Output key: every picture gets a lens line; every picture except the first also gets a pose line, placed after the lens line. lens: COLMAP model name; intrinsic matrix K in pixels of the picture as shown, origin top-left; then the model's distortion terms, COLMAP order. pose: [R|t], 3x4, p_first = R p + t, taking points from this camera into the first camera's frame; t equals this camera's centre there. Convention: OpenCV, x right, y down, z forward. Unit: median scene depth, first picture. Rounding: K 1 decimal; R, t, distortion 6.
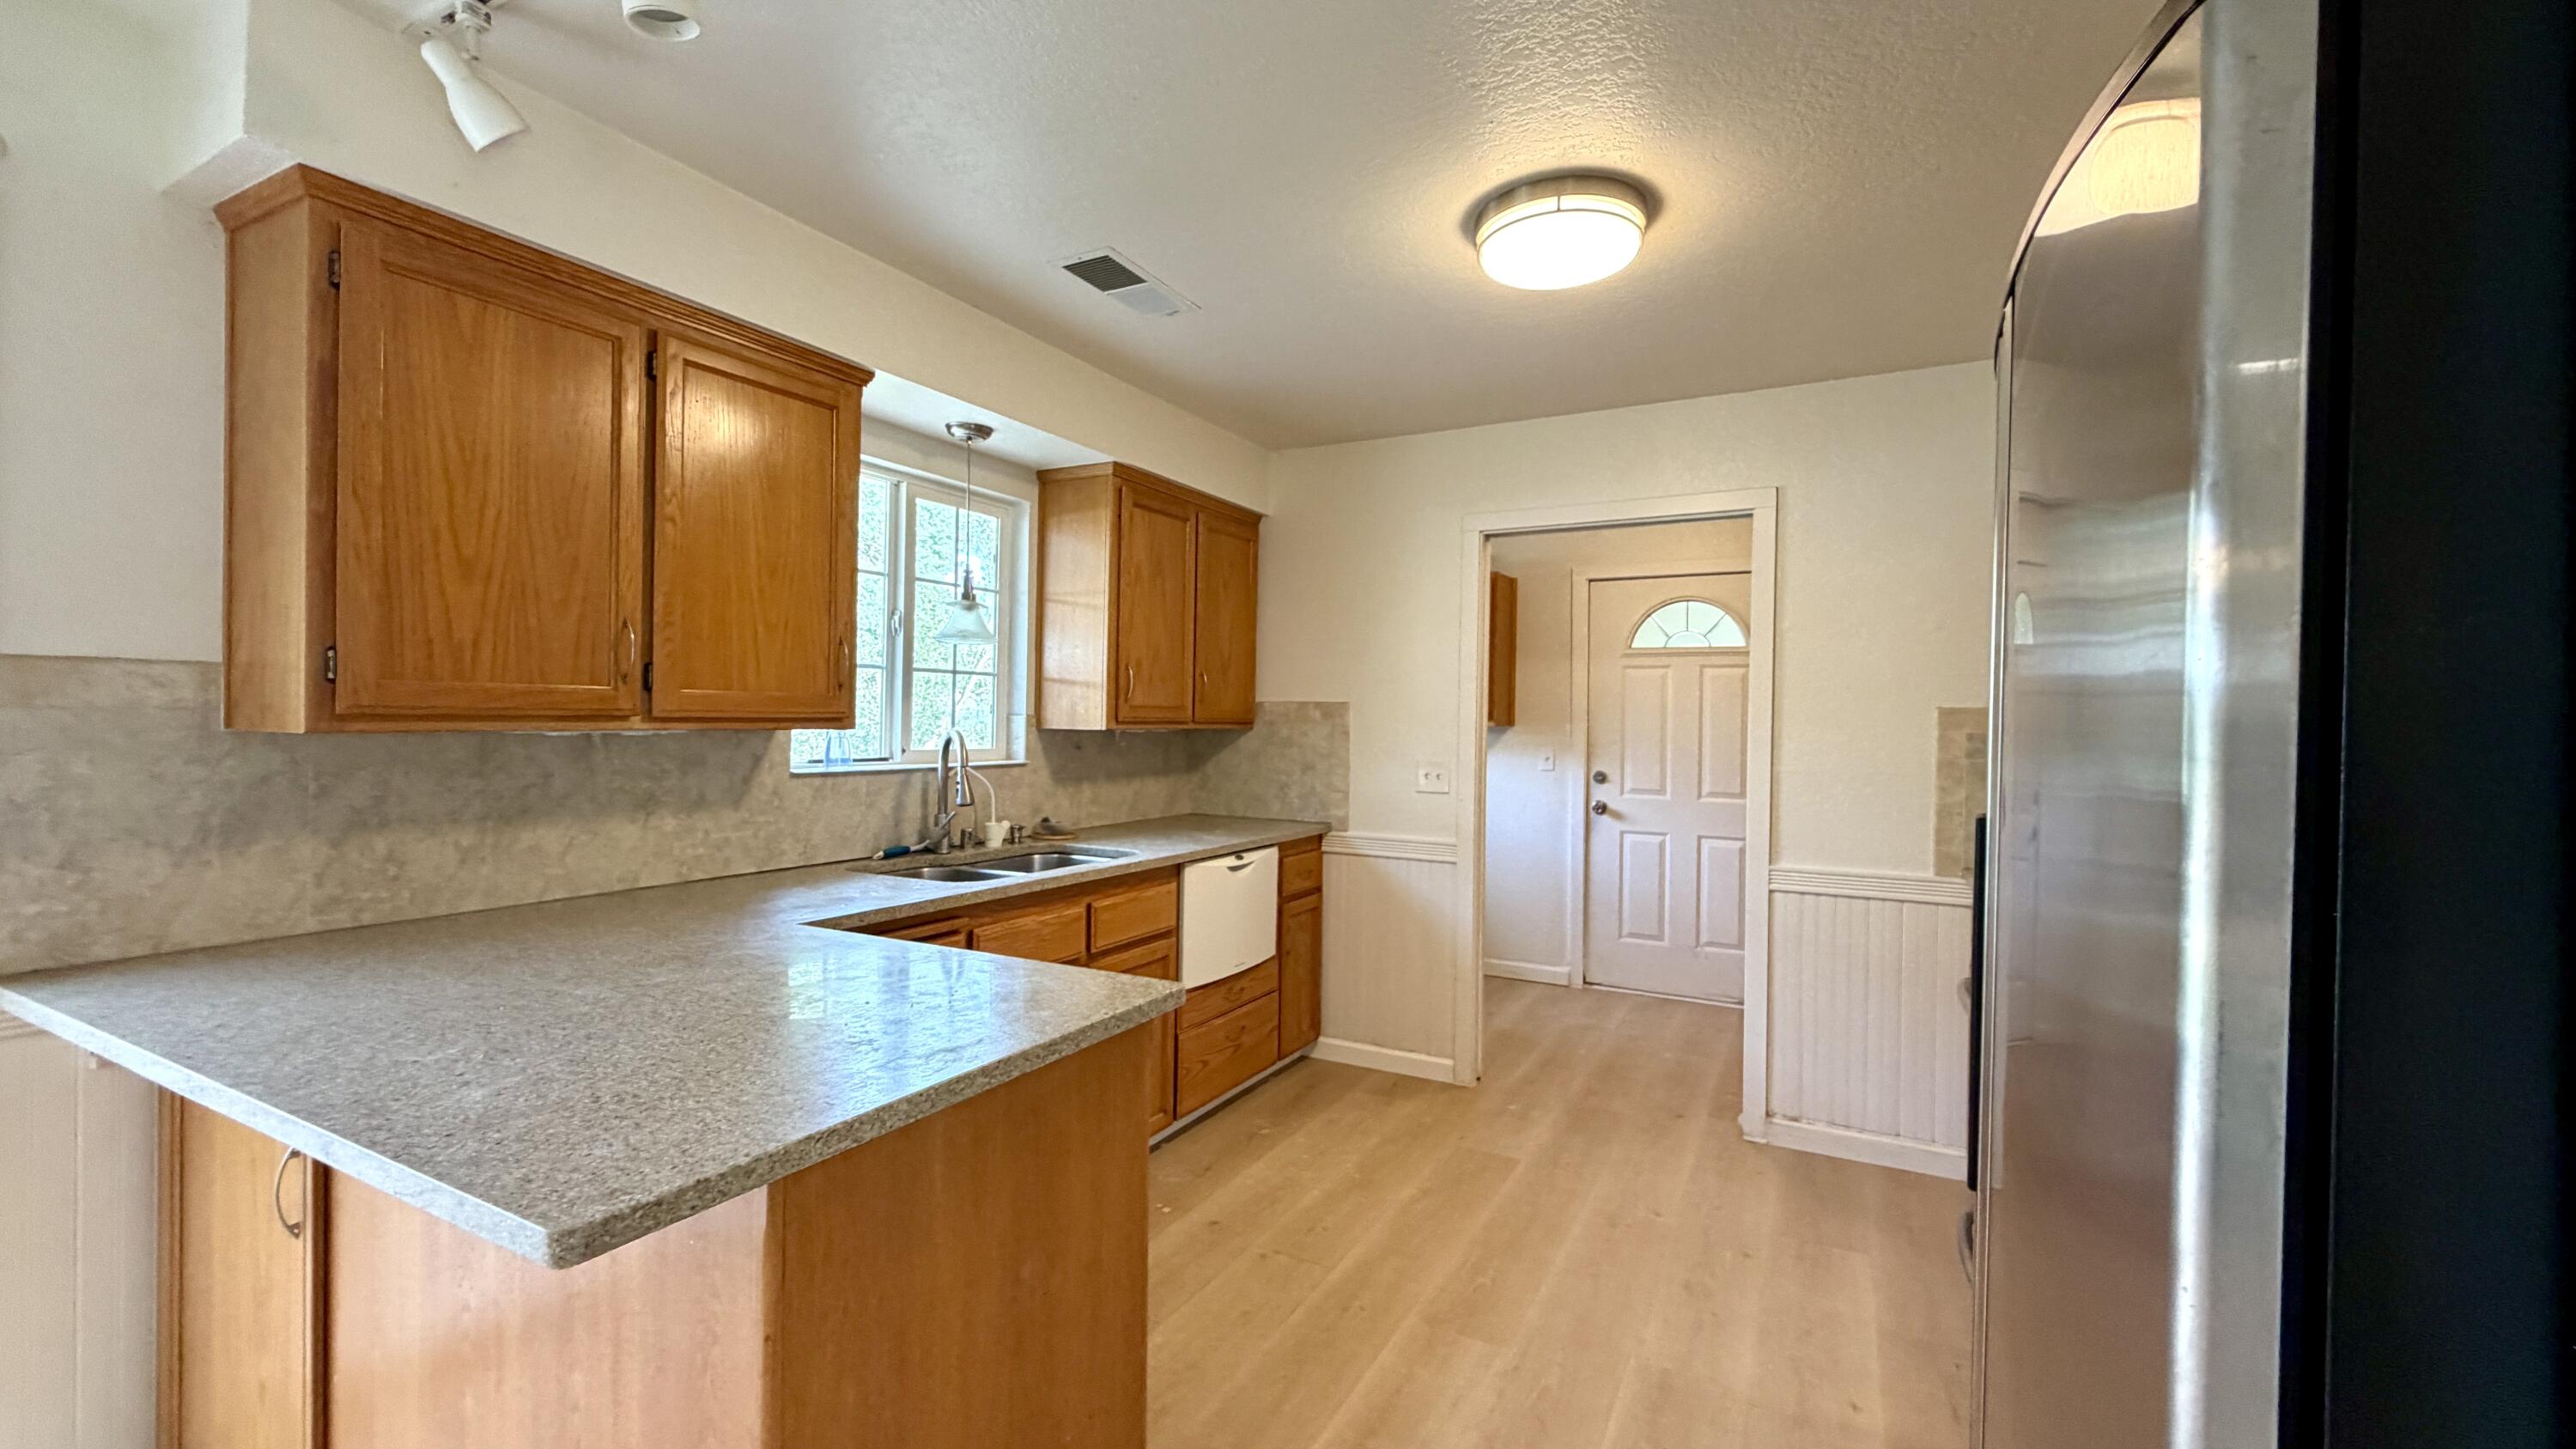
lens RADIAL K [[1036.1, 0, 1280.0], [0, 1036.1, 719.6], [0, 0, 1]] dist [-0.000459, 0.000257]
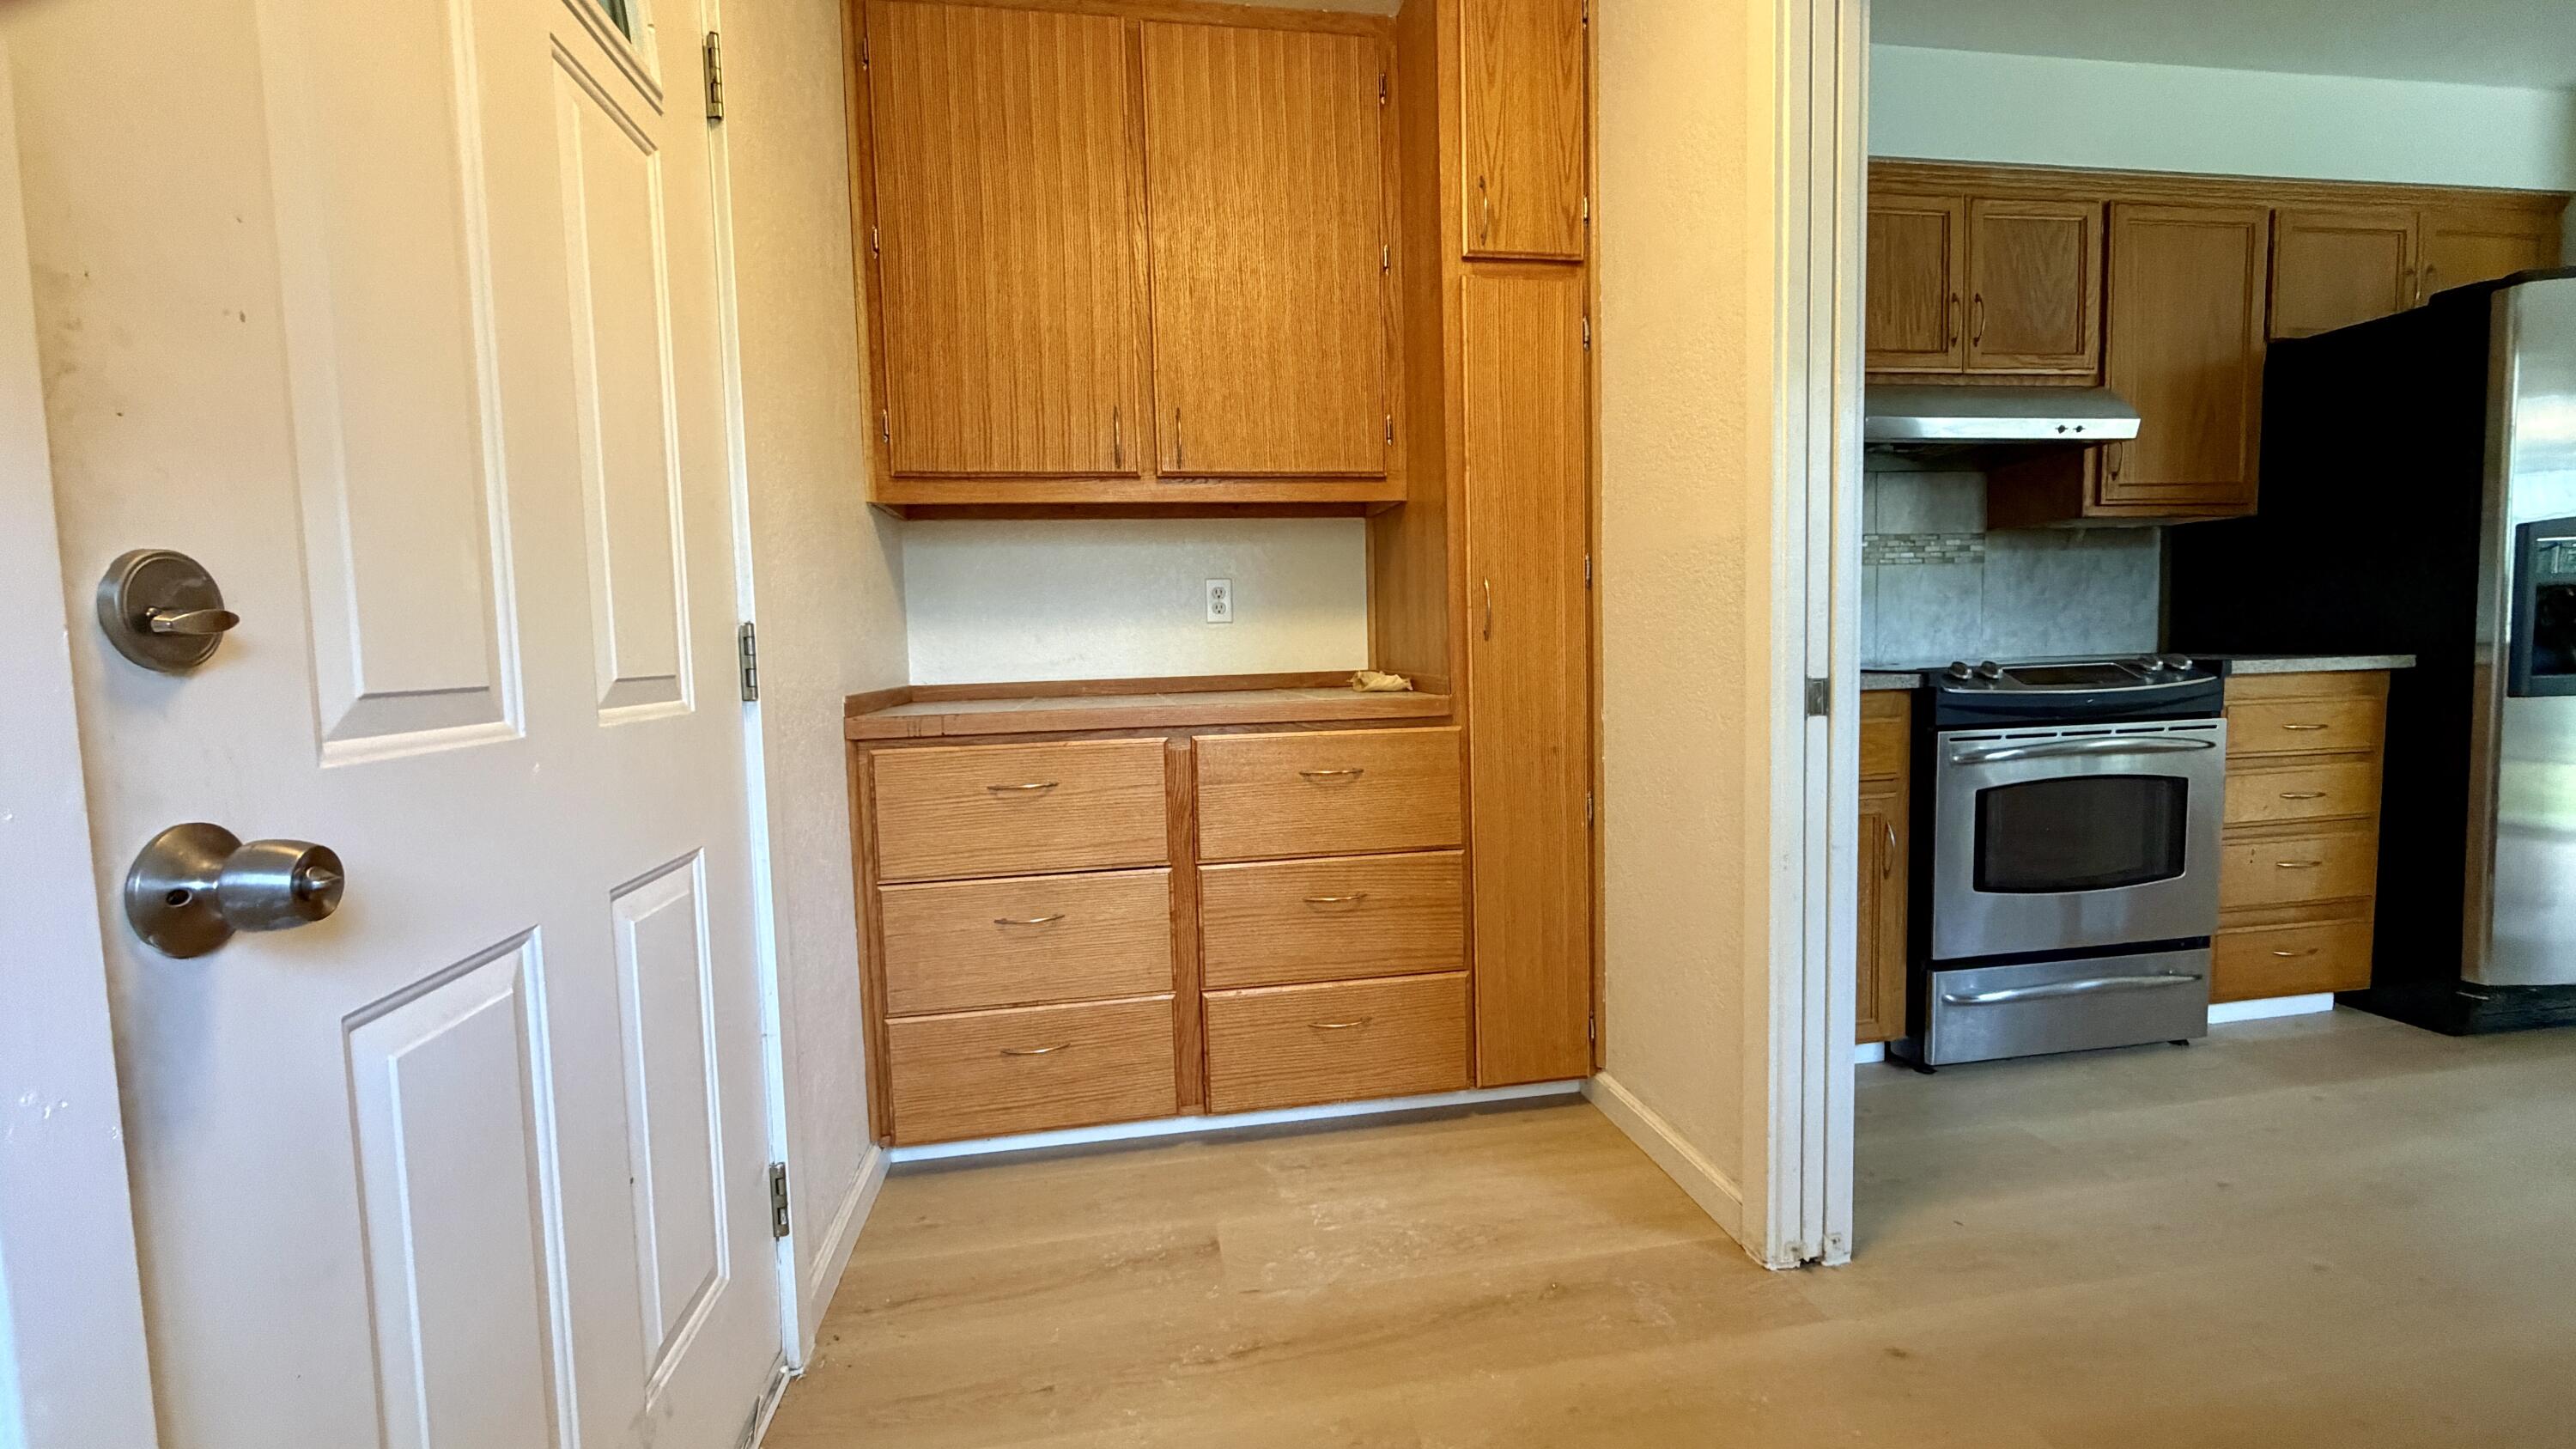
lens RADIAL K [[1036.1, 0, 1285.4], [0, 1036.1, 720.0], [0, 0, 1]] dist [-0.000459, 0.000257]
pose [[-0.608754, -0.053167, 0.791575, 0.232540], [0.026009, 0.995878, 0.086892, 0.092788], [-0.792933, 0.073484, -0.604862, 1.503039]]
